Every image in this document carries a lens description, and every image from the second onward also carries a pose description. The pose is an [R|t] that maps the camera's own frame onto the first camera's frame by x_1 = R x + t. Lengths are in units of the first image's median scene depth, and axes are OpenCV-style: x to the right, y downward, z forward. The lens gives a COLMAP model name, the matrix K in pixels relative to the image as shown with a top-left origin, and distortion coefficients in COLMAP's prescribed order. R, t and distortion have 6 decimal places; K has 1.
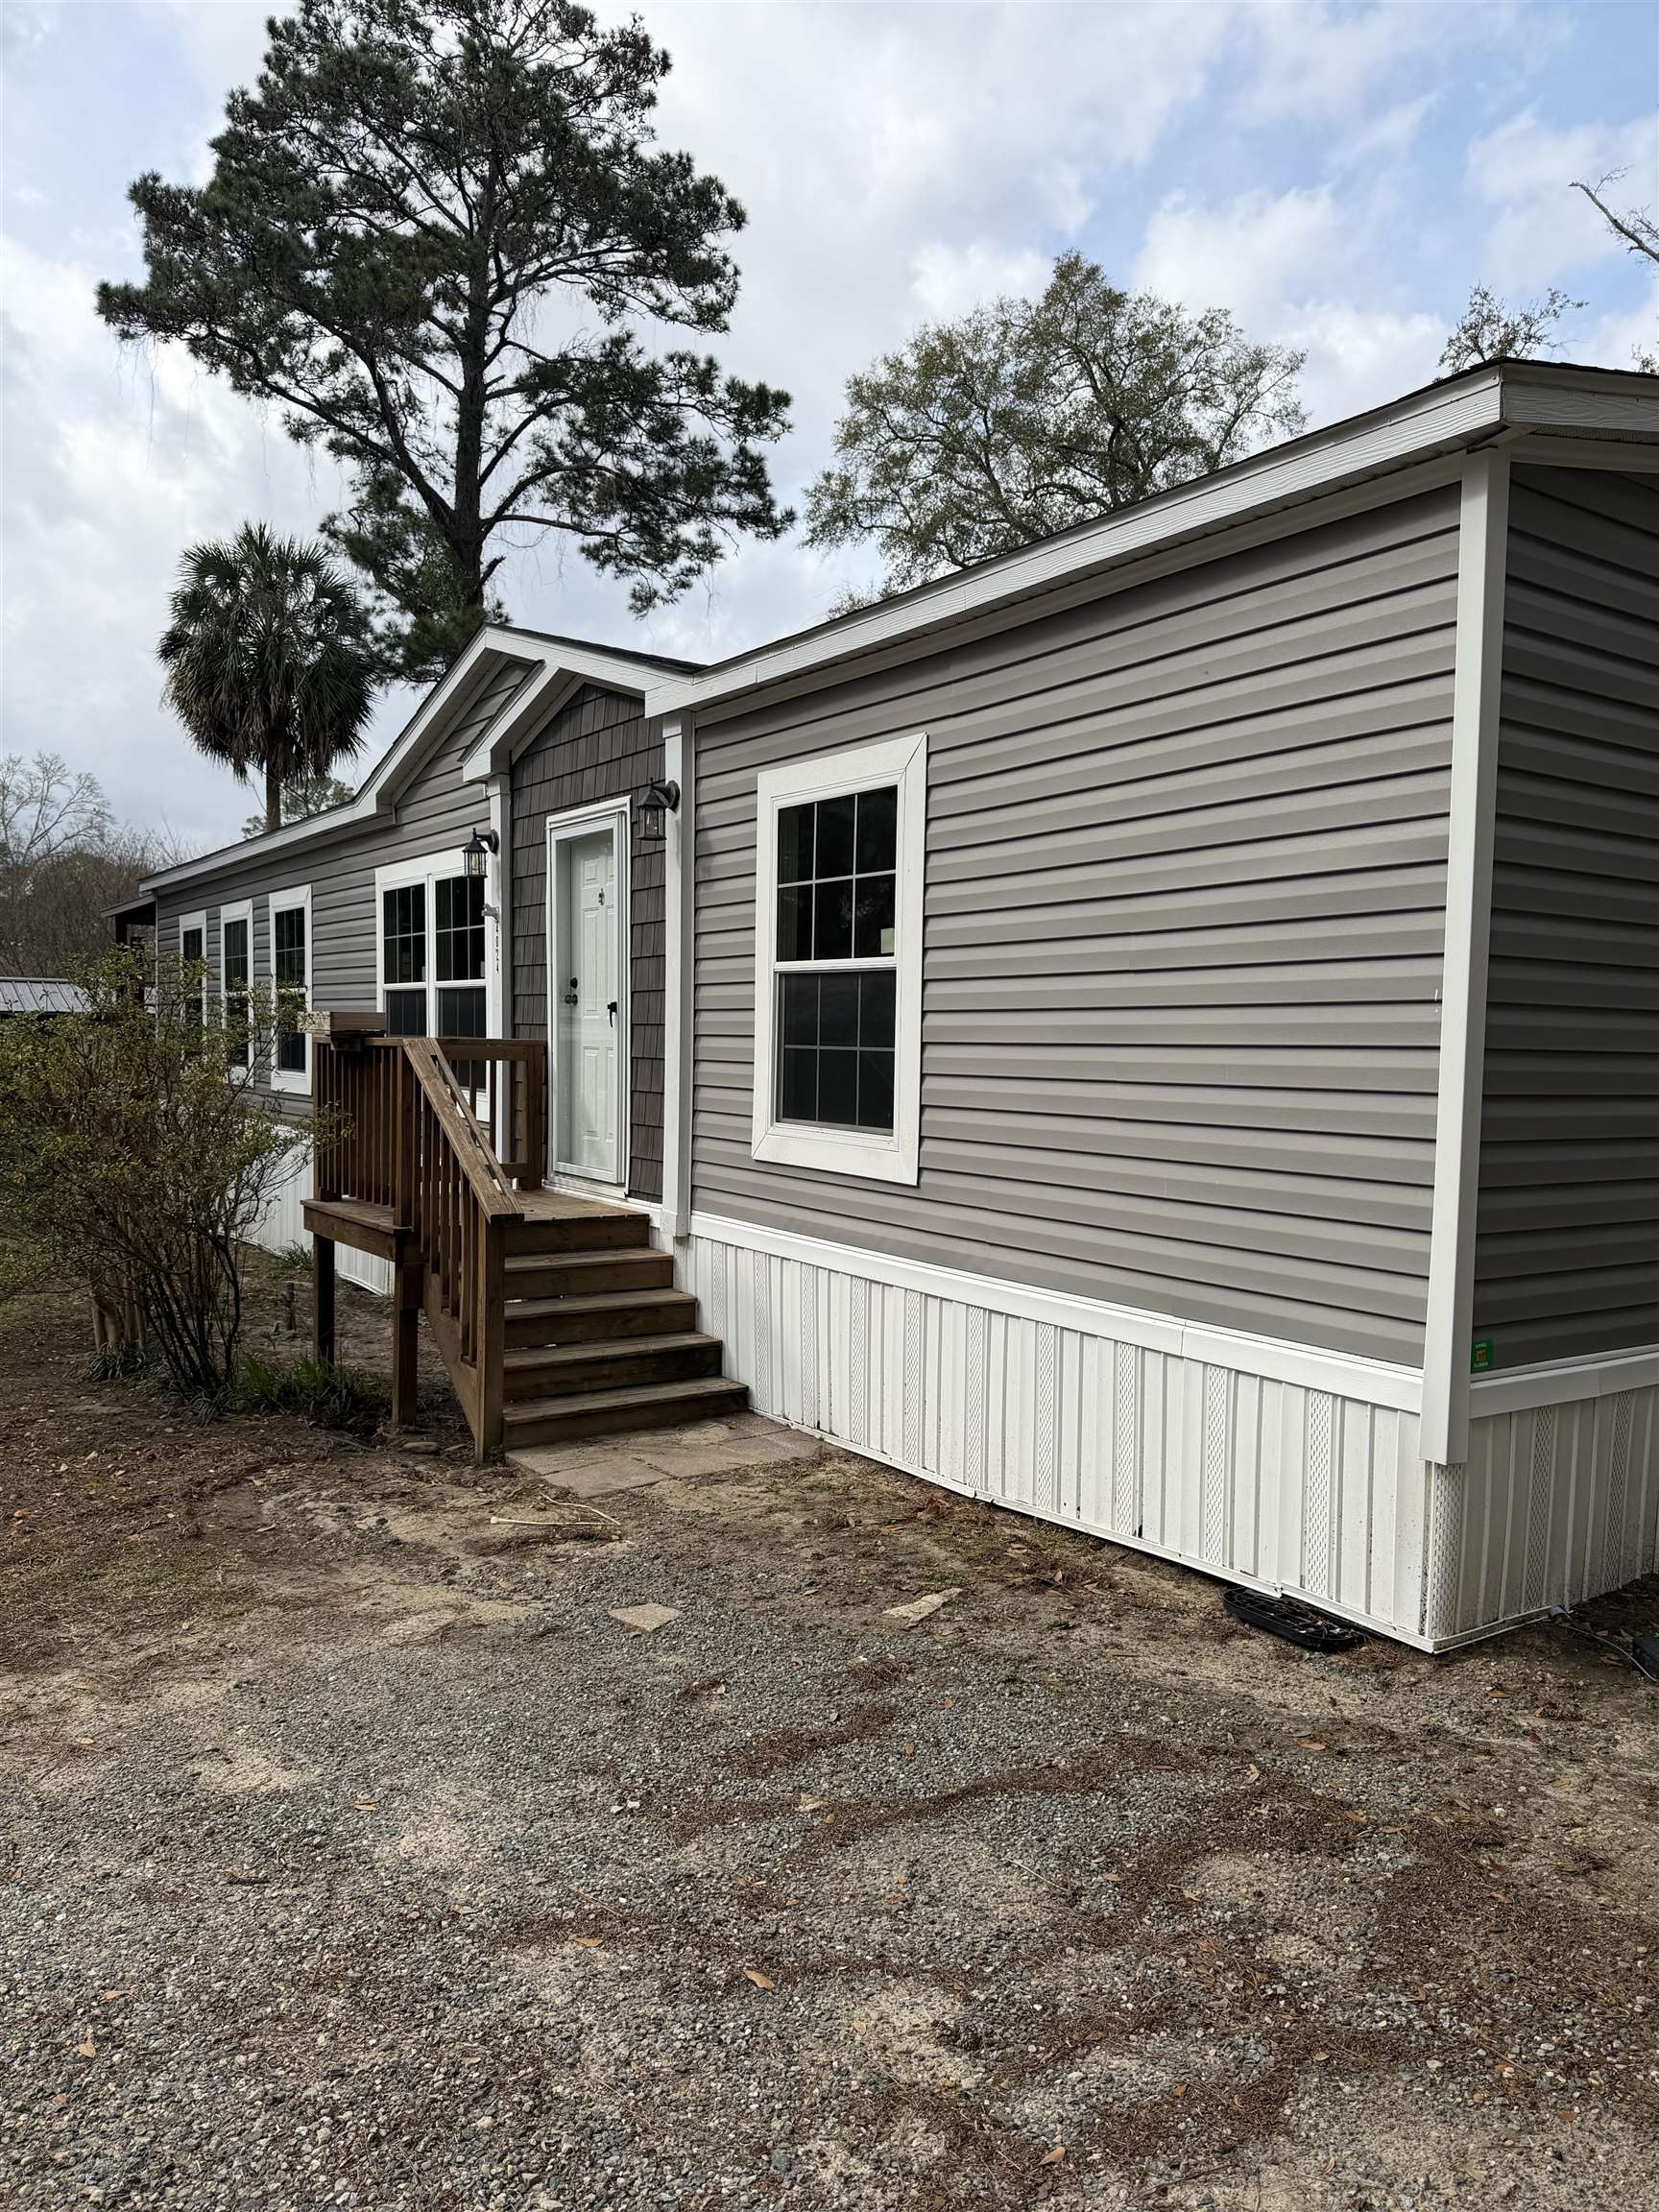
lens RADIAL K [[1532.3, 0, 831.7], [0, 1532.3, 1117.4], [0, 0, 1]] dist [0.018121, -0.019725]
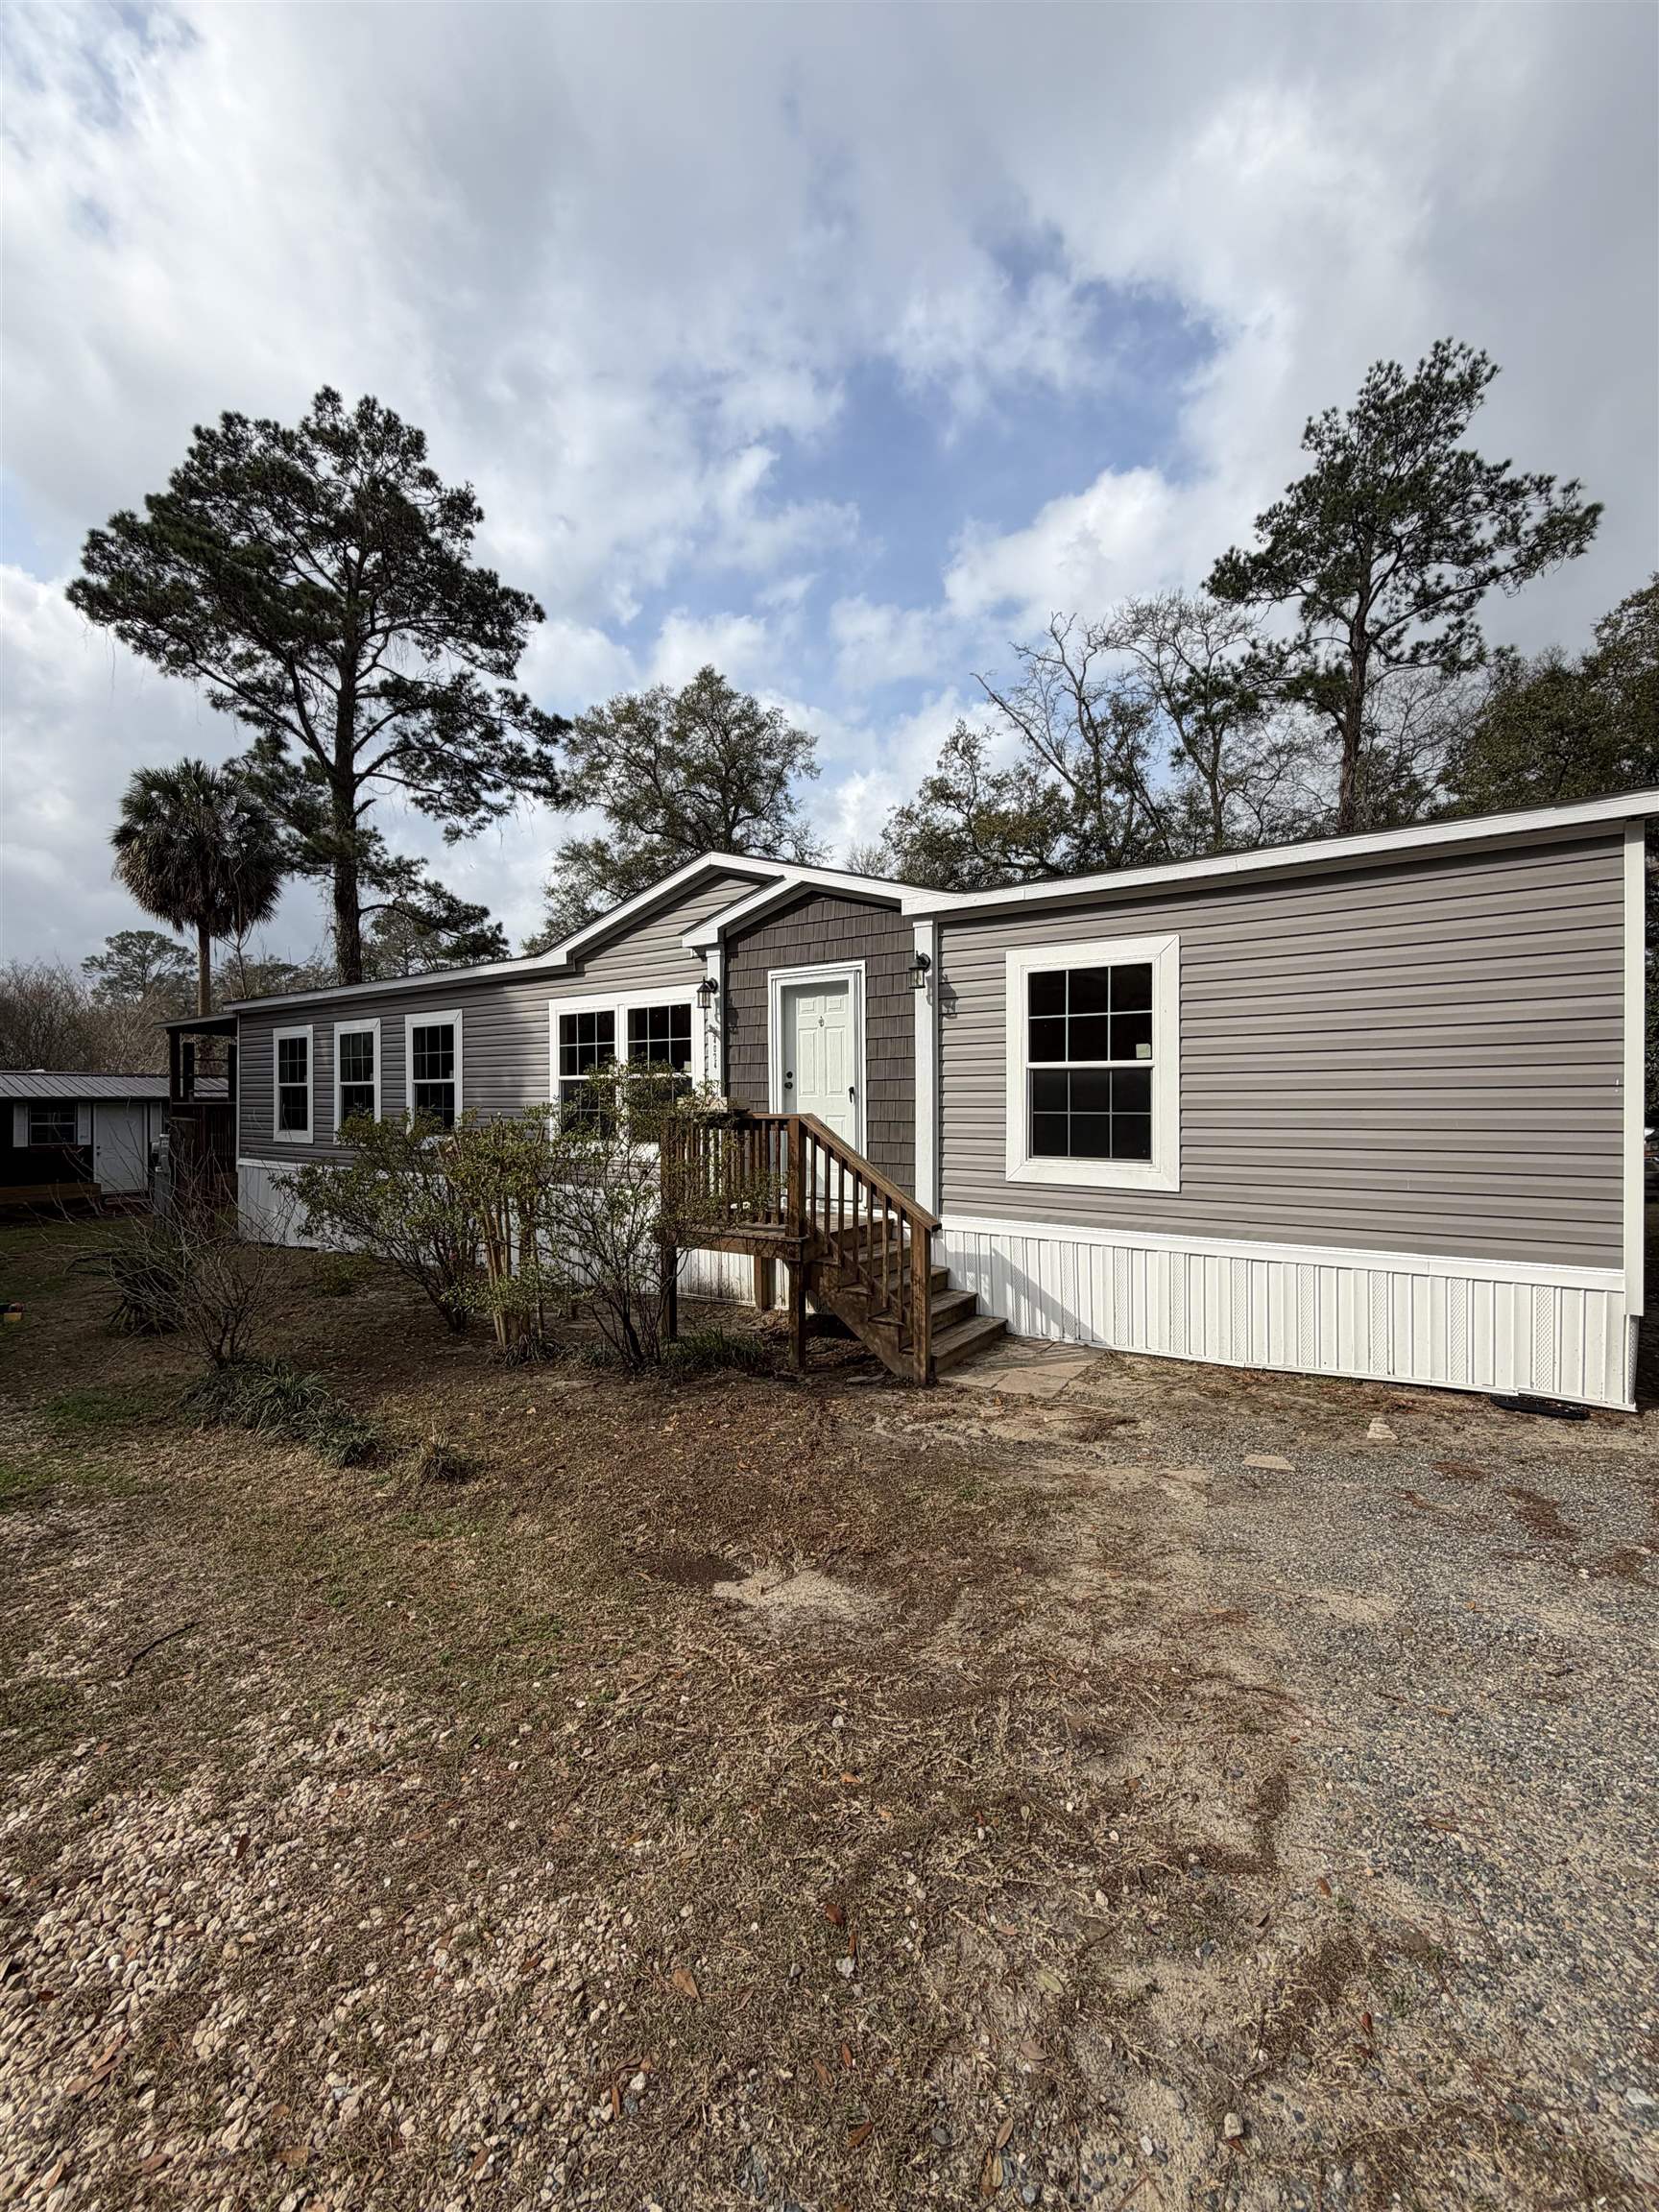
lens RADIAL K [[873.4, 0, 829.5], [0, 873.4, 1098.9], [0, 0, 1]] dist [0.001368, -0.000213]
pose [[0.932255, -0.017323, 0.361387, -0.461008], [0.037400, 0.998116, -0.048634, -0.017803], [-0.359864, 0.058855, 0.931147, 0.144366]]
